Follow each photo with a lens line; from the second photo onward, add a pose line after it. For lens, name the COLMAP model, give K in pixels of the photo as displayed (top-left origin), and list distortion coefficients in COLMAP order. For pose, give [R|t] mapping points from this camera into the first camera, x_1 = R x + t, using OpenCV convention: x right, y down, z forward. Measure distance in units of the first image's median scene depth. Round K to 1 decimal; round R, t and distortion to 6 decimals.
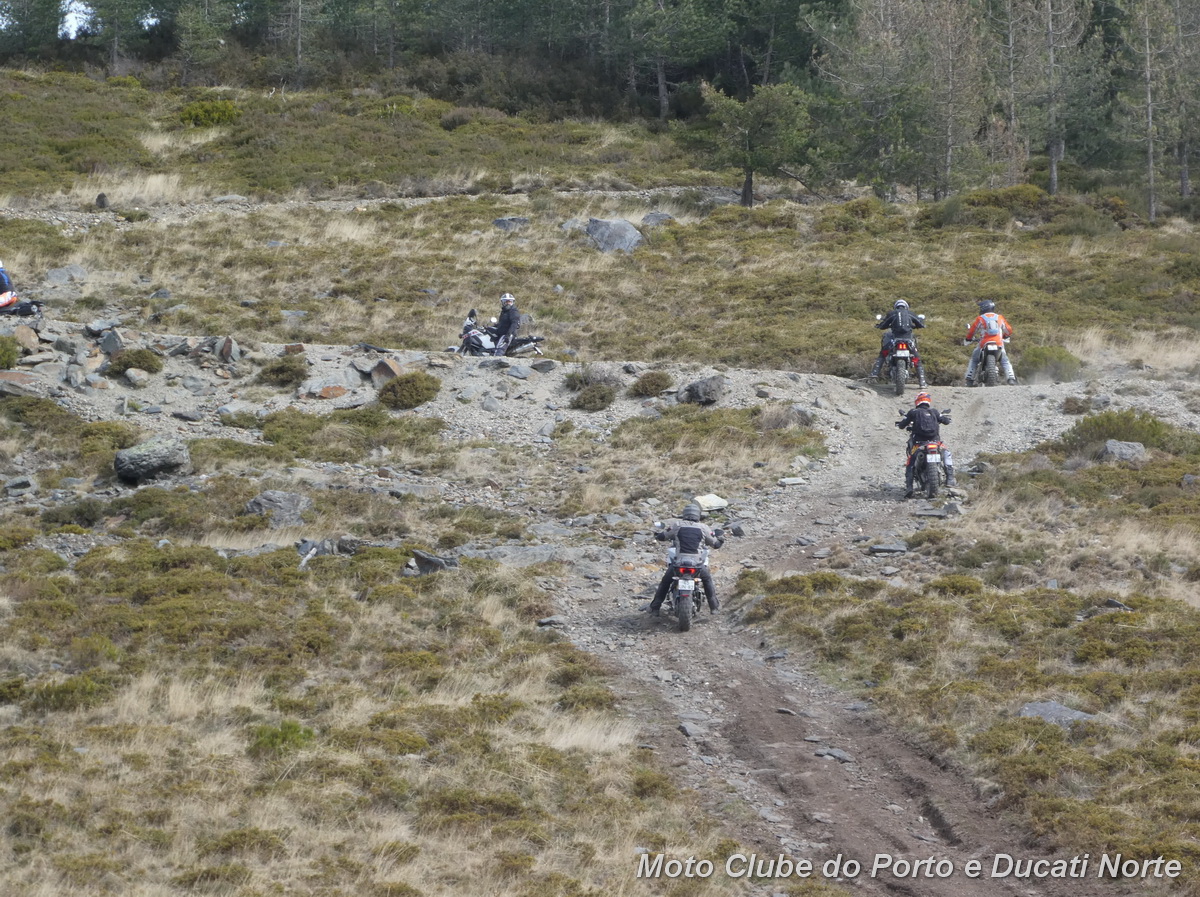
lens RADIAL K [[7029.8, 0, 600.0], [0, 7029.8, 448.5], [0, 0, 1]] dist [1.171896, -19.895885]
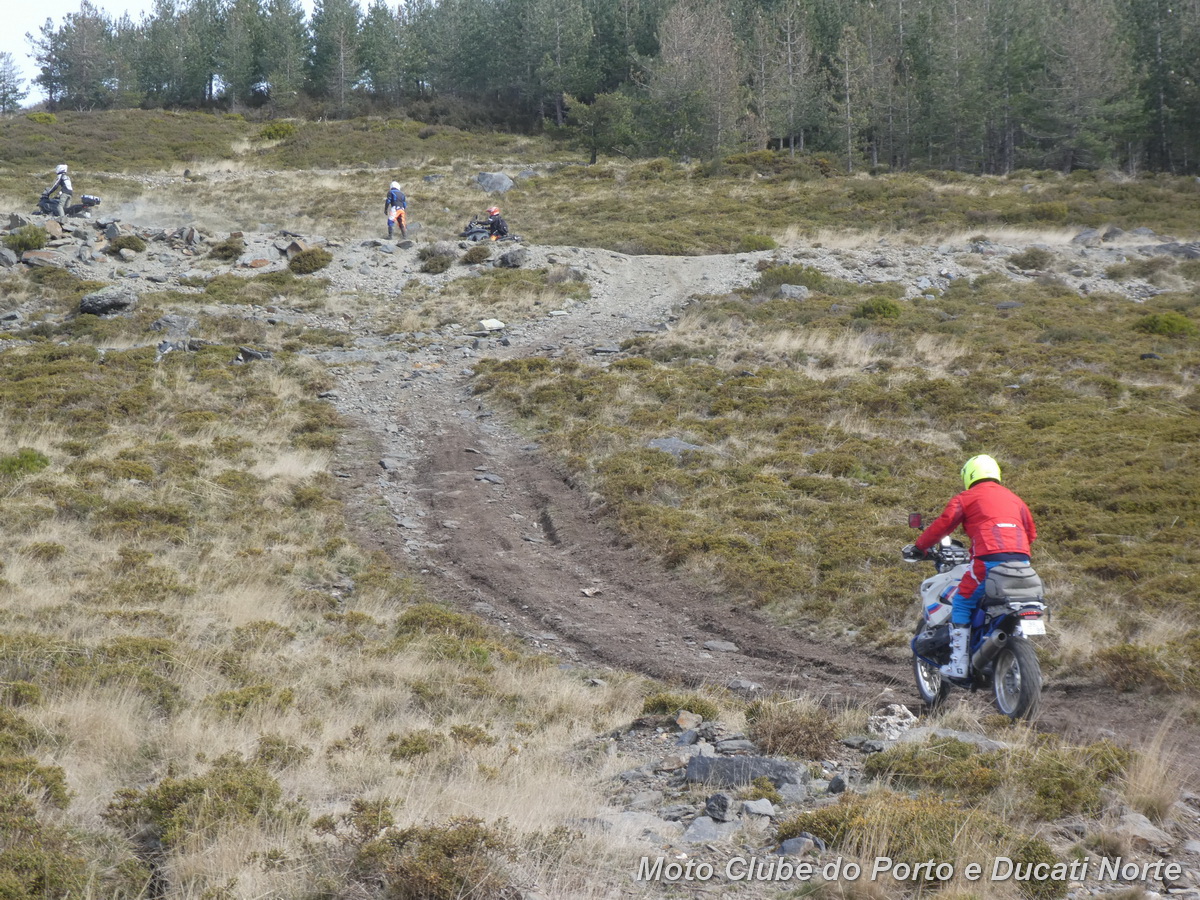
lens RADIAL K [[3667.1, 0, 600.0], [0, 3667.1, 450.0], [0, 0, 1]] dist [0.522377, -0.623332]
pose [[0.999945, -0.004912, -0.009283, 0.039682], [0.005055, 0.999869, 0.015358, 0.019475], [0.009206, -0.015404, 0.999839, 0.246424]]
